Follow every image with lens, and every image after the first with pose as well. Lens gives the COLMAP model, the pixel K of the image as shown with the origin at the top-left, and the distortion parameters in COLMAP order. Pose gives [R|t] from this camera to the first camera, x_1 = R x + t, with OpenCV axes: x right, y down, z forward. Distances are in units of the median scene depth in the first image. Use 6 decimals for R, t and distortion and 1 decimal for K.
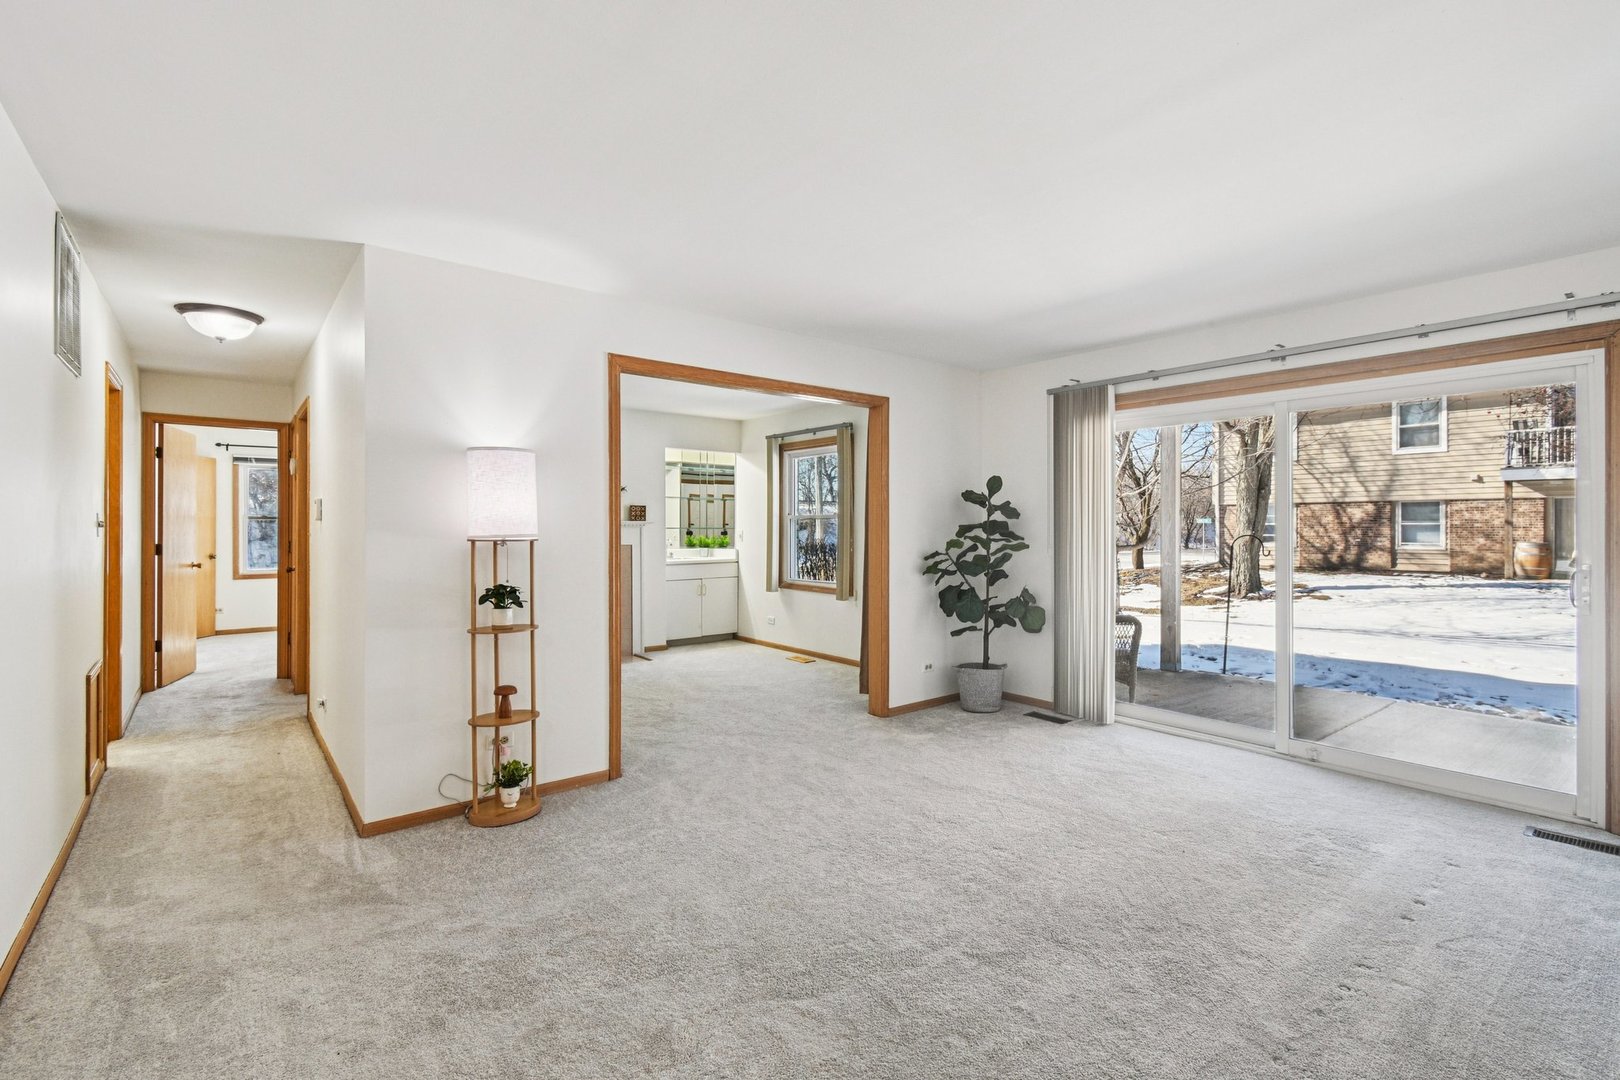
lens RADIAL K [[731.1, 0, 804.4], [0, 731.1, 525.1], [0, 0, 1]] dist [0.002125, -0.000376]
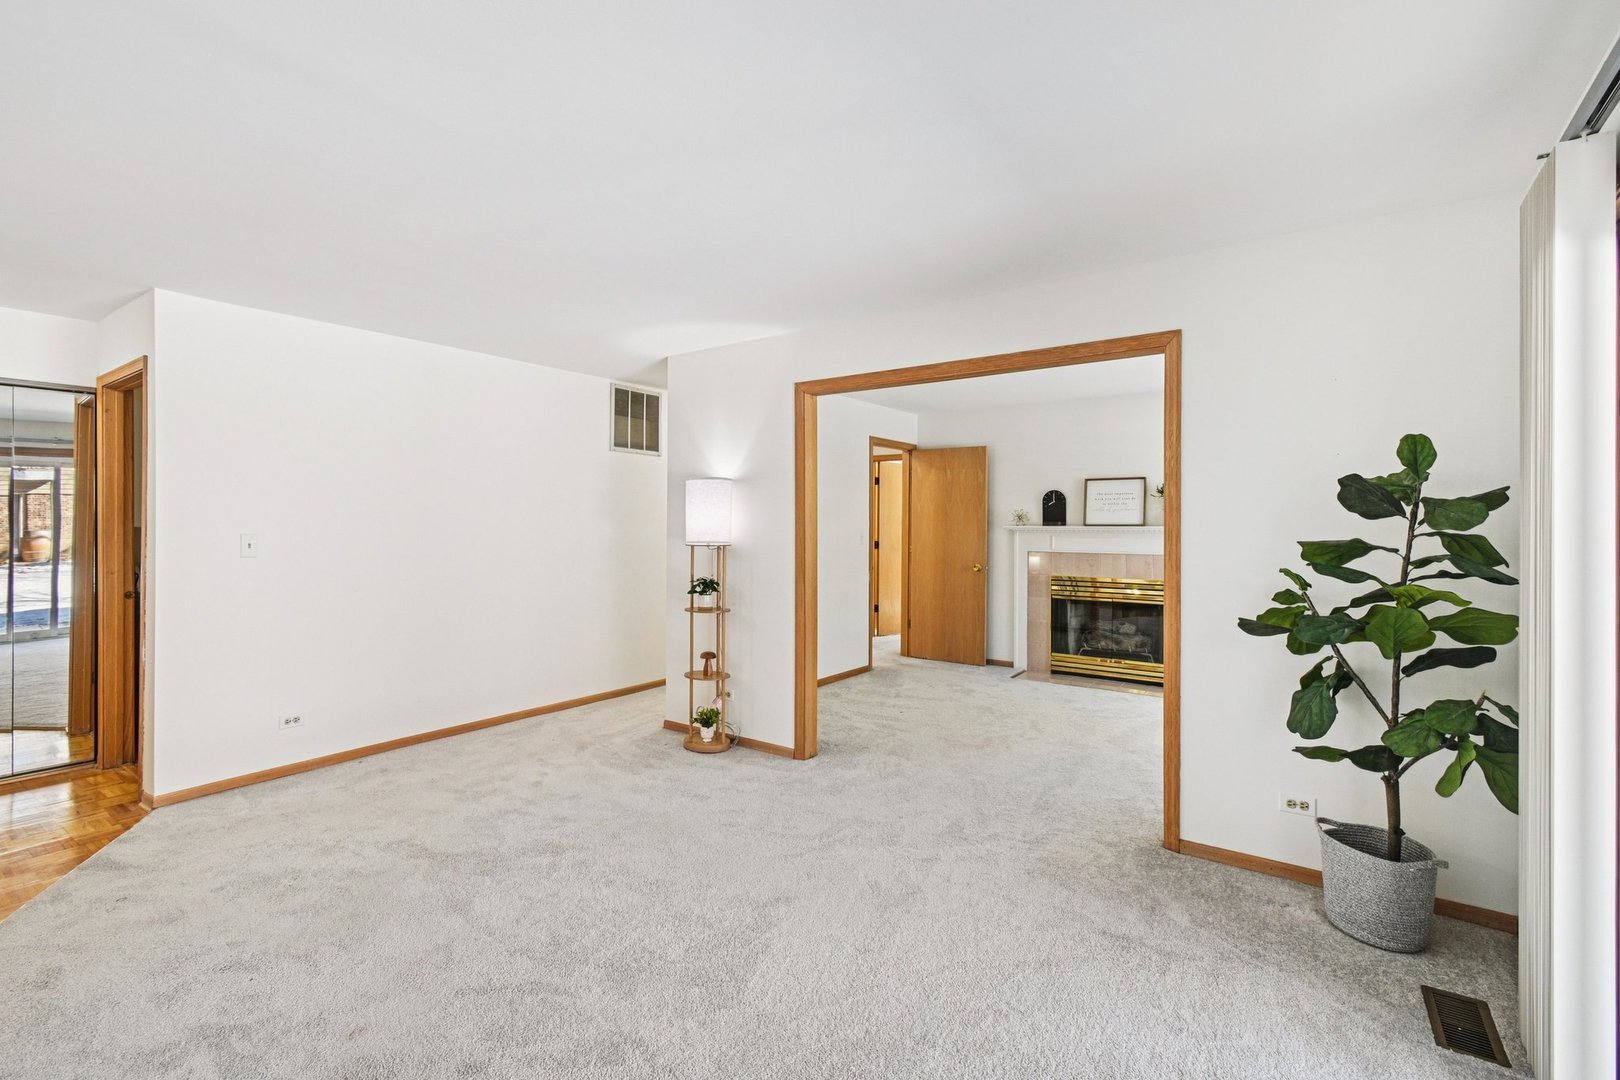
lens RADIAL K [[725.9, 0, 808.6], [0, 725.9, 533.2], [0, 0, 1]] dist [0.001915, -0.000341]
pose [[0.266296, 0.012630, -0.963809, 0.741609], [0.001077, 0.999910, 0.013400, -0.016038], [0.963891, -0.004606, 0.266258, 0.647489]]
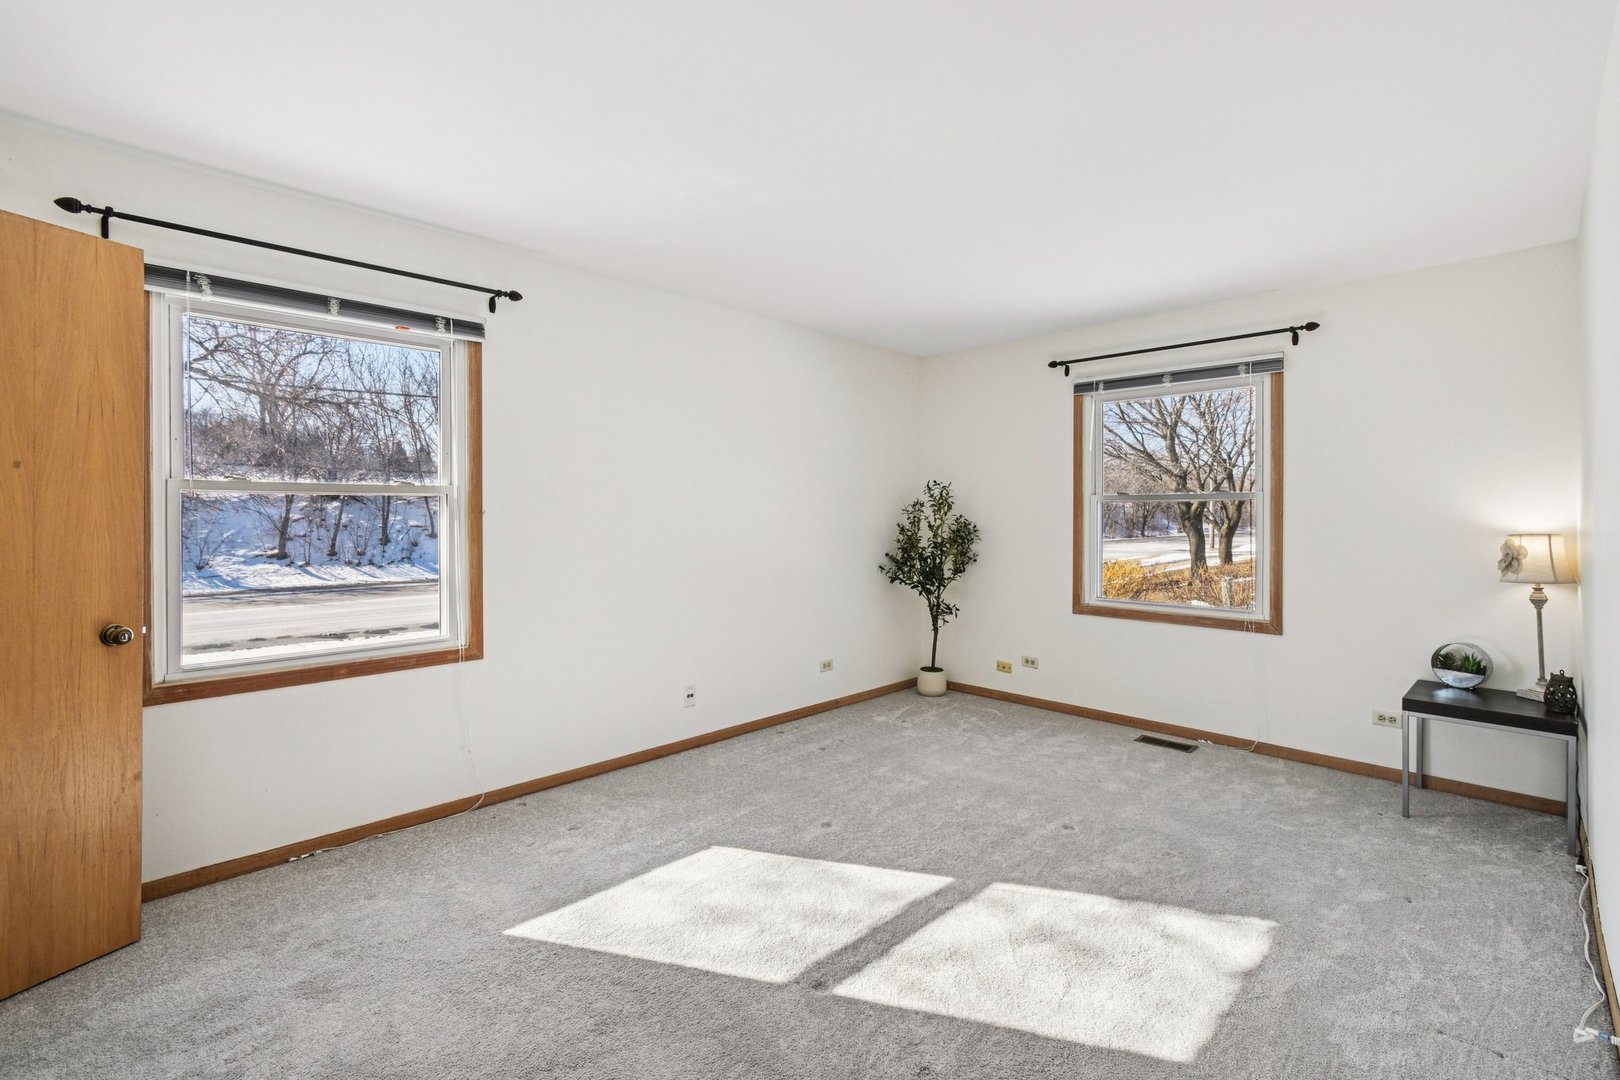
lens RADIAL K [[732.4, 0, 808.9], [0, 732.4, 512.2], [0, 0, 1]] dist [0.001013, -0.000763]
pose [[0.993409, 0.003763, 0.114560, -1.178029], [-0.003919, 0.999992, 0.001140, -0.001066], [-0.114555, -0.001582, 0.993416, 1.472178]]
